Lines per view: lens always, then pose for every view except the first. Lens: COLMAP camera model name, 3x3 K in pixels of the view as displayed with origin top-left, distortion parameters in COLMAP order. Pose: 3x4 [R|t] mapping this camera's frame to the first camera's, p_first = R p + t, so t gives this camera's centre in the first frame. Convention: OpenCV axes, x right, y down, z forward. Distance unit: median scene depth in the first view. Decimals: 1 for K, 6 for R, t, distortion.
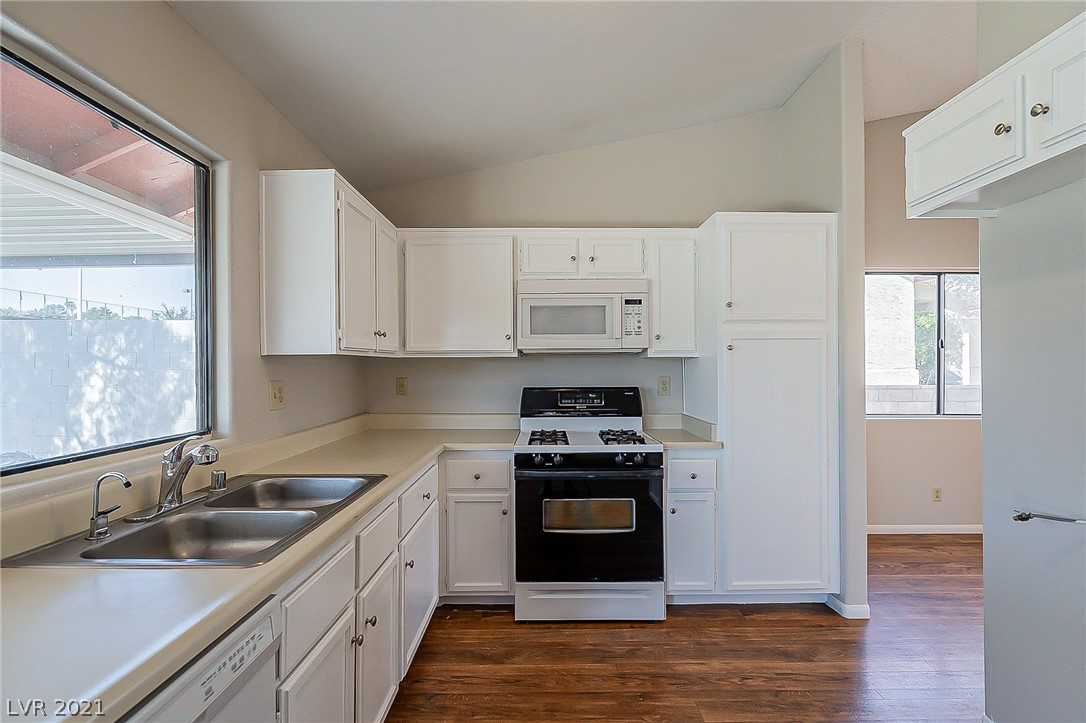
lens RADIAL K [[506.1, 0, 545.4], [0, 506.1, 376.8], [0, 0, 1]] dist [0.000030, 0.000049]
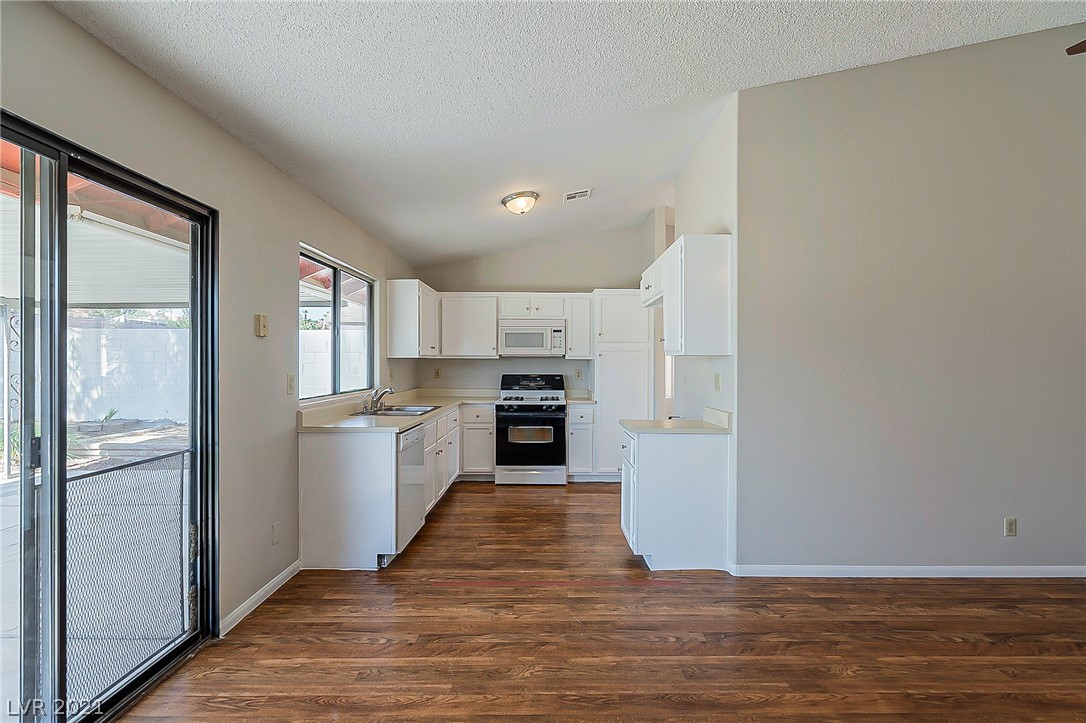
lens RADIAL K [[506.1, 0, 543.0], [0, 506.1, 361.5], [0, 0, 1]] dist [0.003746, 0.000371]
pose [[0.999944, 0.006952, 0.007953, 0.104422], [-0.006797, 0.999789, -0.019394, 0.009058], [-0.008086, 0.019339, 0.999780, -0.985863]]
